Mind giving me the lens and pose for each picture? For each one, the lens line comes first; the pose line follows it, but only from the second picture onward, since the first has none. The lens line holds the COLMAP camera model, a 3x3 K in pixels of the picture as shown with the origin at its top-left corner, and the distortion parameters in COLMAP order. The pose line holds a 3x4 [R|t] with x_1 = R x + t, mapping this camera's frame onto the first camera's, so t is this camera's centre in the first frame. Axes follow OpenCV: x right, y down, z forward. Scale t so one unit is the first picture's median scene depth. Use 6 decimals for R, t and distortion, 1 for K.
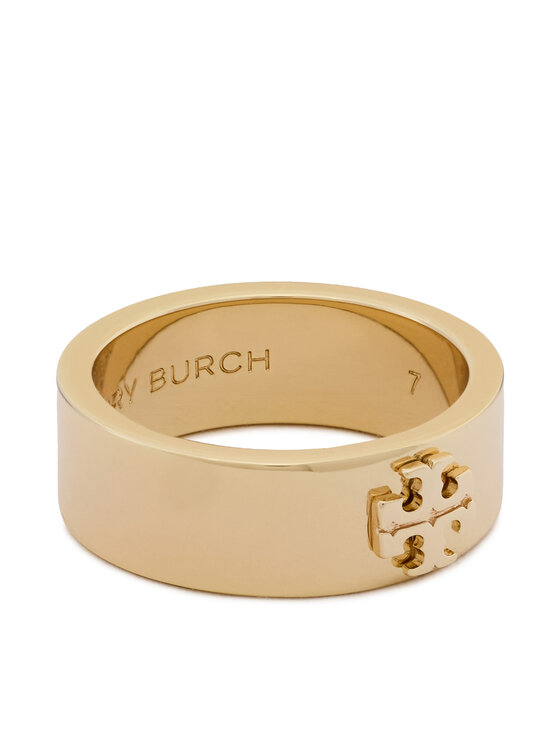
lens RADIAL K [[2098.6, 0, 280.1], [0, 2098.6, 373.1], [0, 0, 1]] dist [-0.496096, 0.000000]
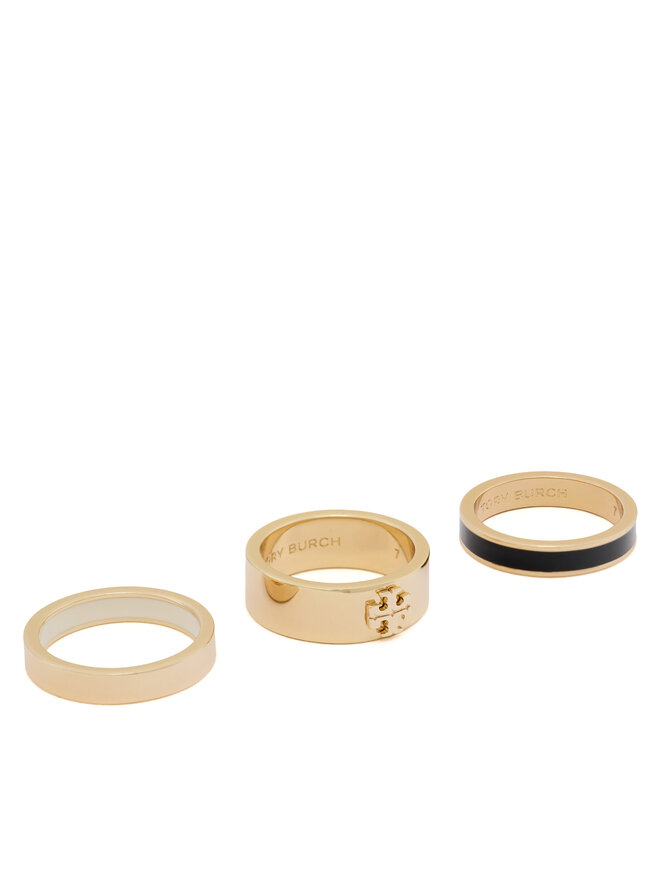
lens RADIAL K [[2475.5, 0, 330.0], [0, 2475.5, 440.1], [0, 0, 1]] dist [-0.496096, 0.000000]
pose [[0.989054, 0.022741, -0.145789, 0.415186], [-0.020488, 0.999647, 0.016932, -0.179852], [0.146123, -0.013759, 0.989171, -1.856870]]
